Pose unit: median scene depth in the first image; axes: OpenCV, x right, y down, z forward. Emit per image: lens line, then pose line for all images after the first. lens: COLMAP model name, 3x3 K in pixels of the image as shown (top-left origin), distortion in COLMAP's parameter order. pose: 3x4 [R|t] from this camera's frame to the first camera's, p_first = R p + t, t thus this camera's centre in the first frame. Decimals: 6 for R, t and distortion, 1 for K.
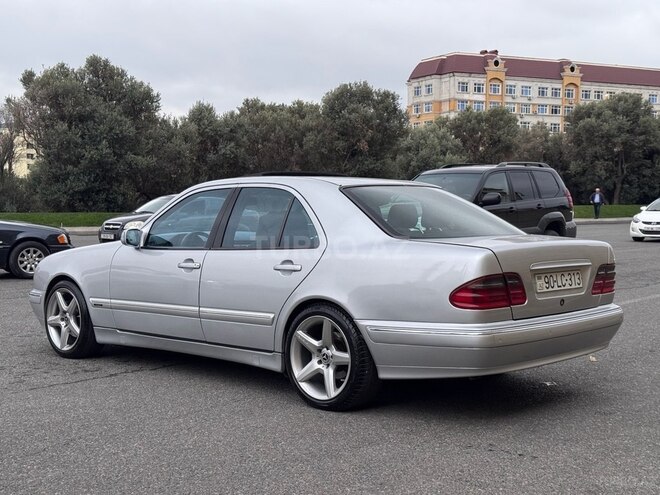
lens RADIAL K [[912.6, 0, 330.0], [0, 912.6, 247.5], [0, 0, 1]] dist [0.087402, -0.070895]
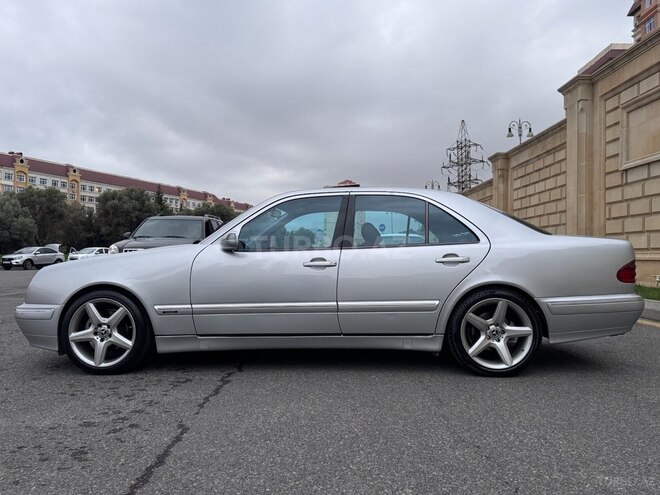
lens RADIAL K [[536.1, 0, 333.3], [0, 536.1, 247.5], [0, 0, 1]] dist [0.079483, -0.110760]
pose [[0.755325, 0.013260, 0.655216, -0.465236], [0.028921, 0.998147, -0.053539, 0.029260], [-0.654712, 0.059389, 0.753542, 0.438225]]
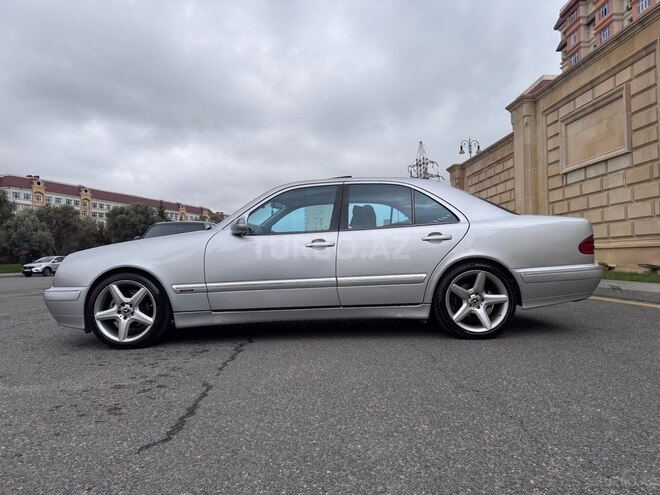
lens RADIAL K [[459.6, 0, 330.0], [0, 459.6, 247.5], [0, 0, 1]] dist [0.076585, -0.098272]
pose [[0.731470, 0.001819, 0.681871, -0.468874], [0.055415, 0.996530, -0.062104, 0.052512], [-0.679618, 0.083213, 0.728832, 0.466652]]
